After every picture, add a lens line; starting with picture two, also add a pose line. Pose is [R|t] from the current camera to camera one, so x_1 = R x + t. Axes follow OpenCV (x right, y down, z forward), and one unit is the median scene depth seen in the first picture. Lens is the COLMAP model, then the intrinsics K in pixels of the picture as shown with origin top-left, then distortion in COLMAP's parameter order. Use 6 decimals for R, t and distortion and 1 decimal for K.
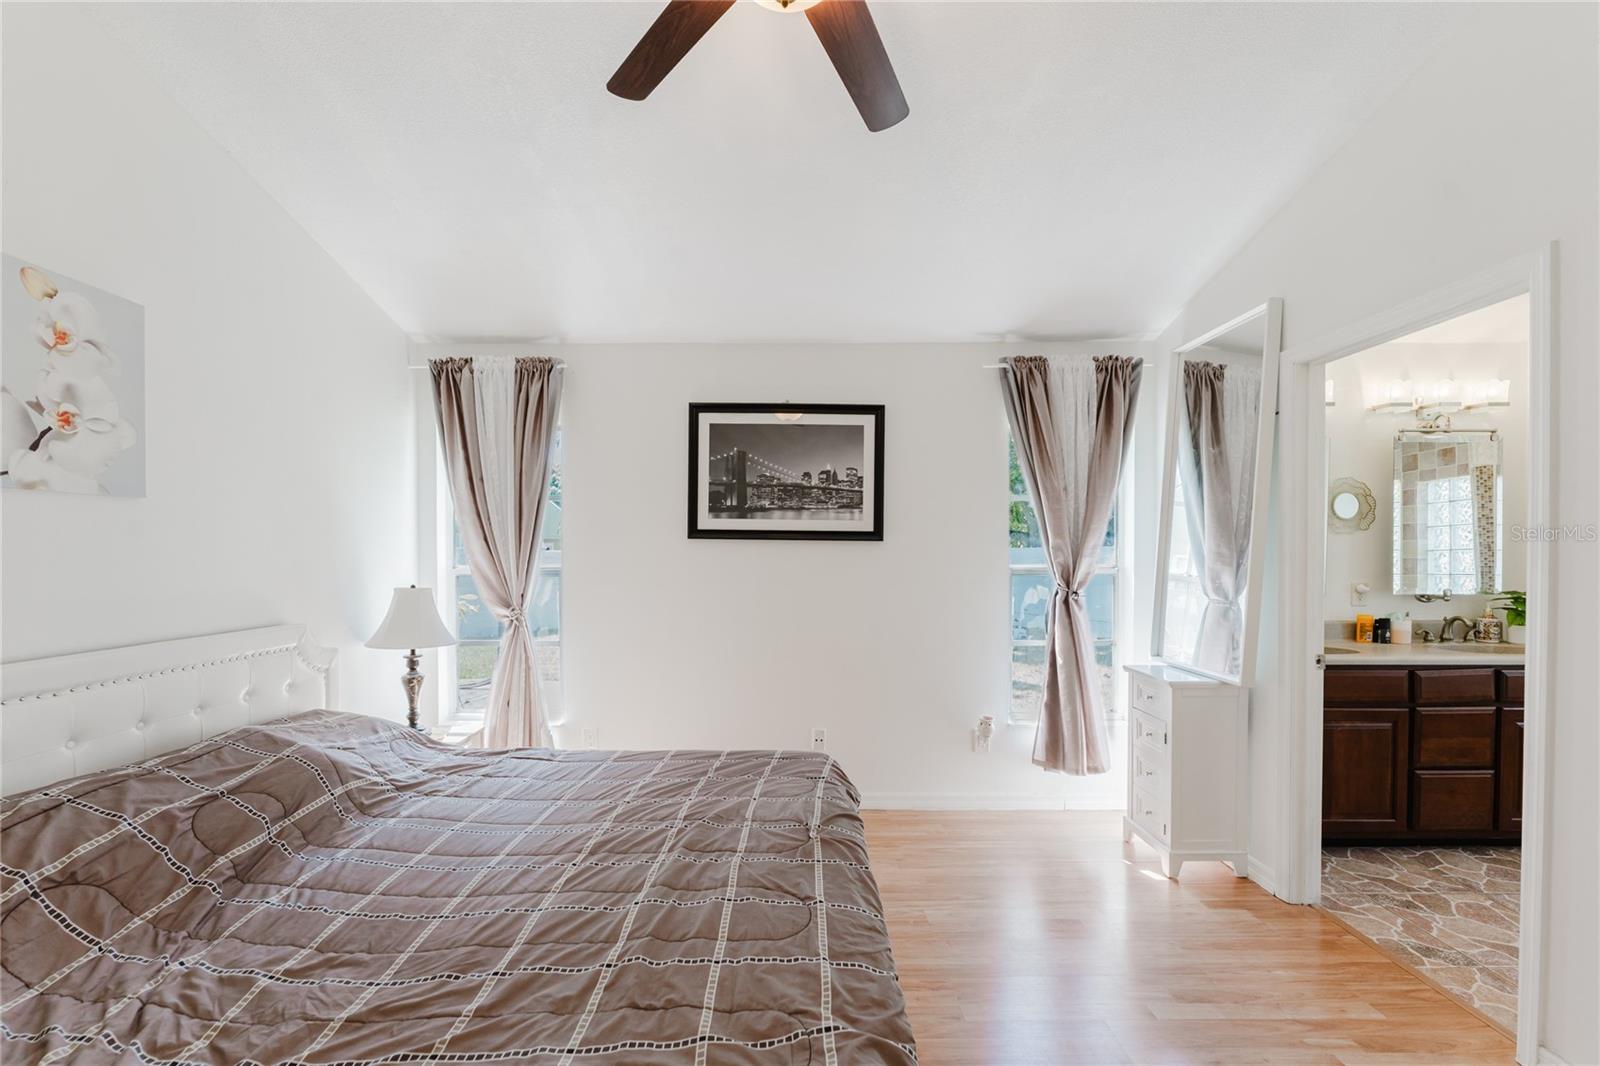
lens RADIAL K [[657.6, 0, 776.9], [0, 657.6, 564.0], [0, 0, 1]] dist [-0.010324, 0.001231]
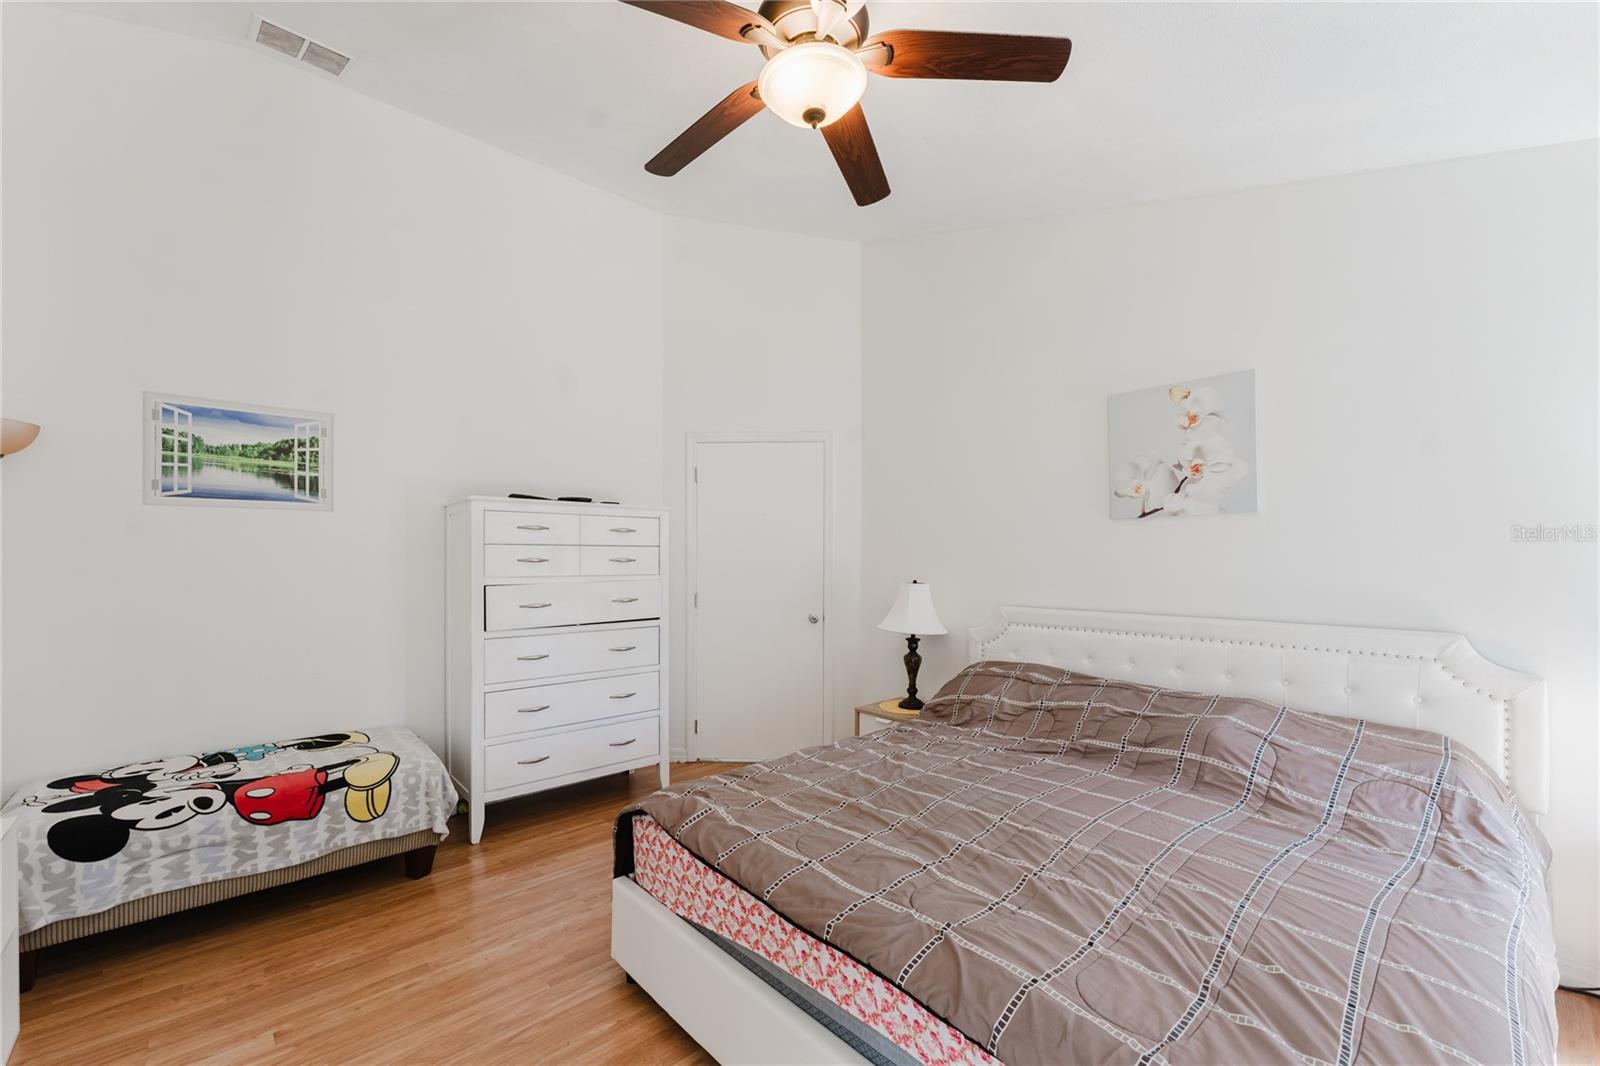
lens RADIAL K [[657.6, 0, 797.2], [0, 657.6, 560.5], [0, 0, 1]] dist [-0.010324, 0.001231]
pose [[-0.728421, 0.006466, -0.685099, 0.706299], [-0.009245, 0.999772, 0.019265, -0.021420], [0.685067, 0.020367, -0.728195, 1.485362]]
